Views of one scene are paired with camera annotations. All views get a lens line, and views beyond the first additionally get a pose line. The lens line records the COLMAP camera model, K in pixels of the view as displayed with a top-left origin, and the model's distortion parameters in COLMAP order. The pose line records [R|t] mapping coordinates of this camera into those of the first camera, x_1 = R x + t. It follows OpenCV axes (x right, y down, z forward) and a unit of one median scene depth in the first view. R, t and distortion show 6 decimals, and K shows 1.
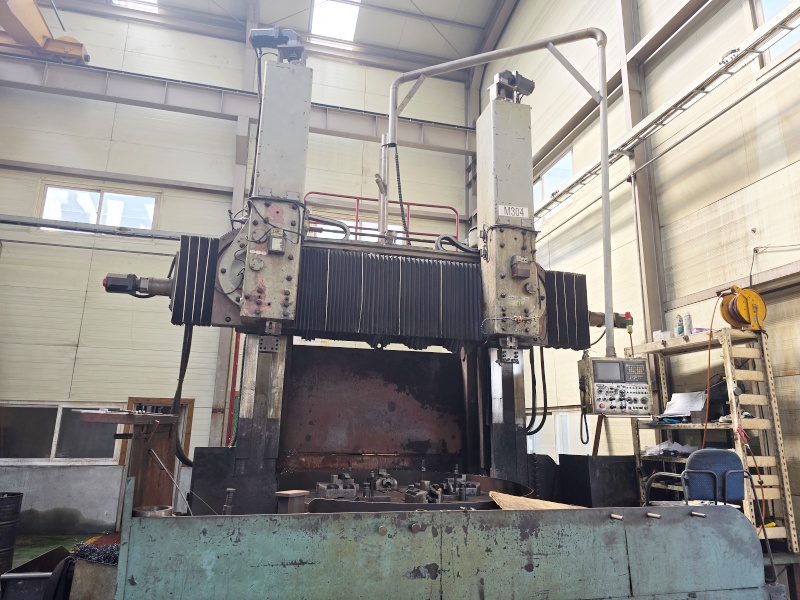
lens RADIAL K [[526.9, 0, 395.5], [0, 526.9, 295.6], [0, 0, 1]] dist [0.067013, -0.052574]
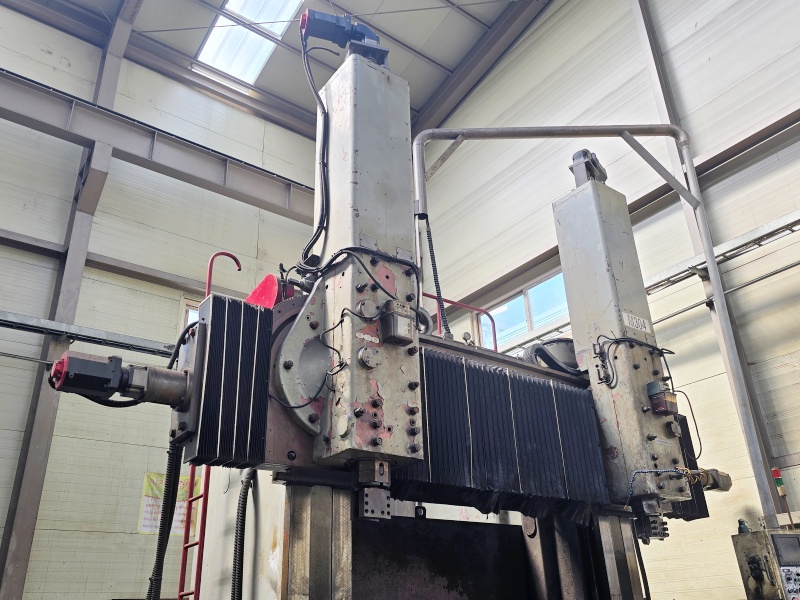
lens RADIAL K [[670.2, 0, 400.0], [0, 670.2, 300.0], [0, 0, 1]] dist [0.105835, -0.120328]
pose [[0.915724, 0.125490, 0.381710, -0.495292], [-0.039151, 0.973325, -0.226066, 0.042202], [-0.399897, 0.192069, 0.896210, 0.303810]]
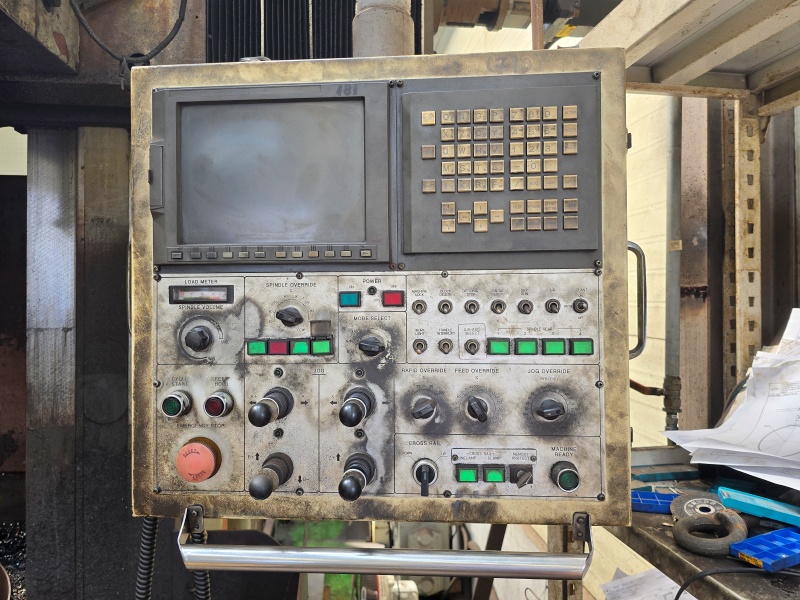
lens RADIAL K [[526.9, 0, 395.5], [0, 526.9, 295.6], [0, 0, 1]] dist [0.067013, -0.052574]
pose [[0.993033, -0.021367, -0.115881, 0.442322], [0.049284, 0.968587, 0.243743, 0.141042], [0.107033, -0.247756, 0.962892, 0.884926]]
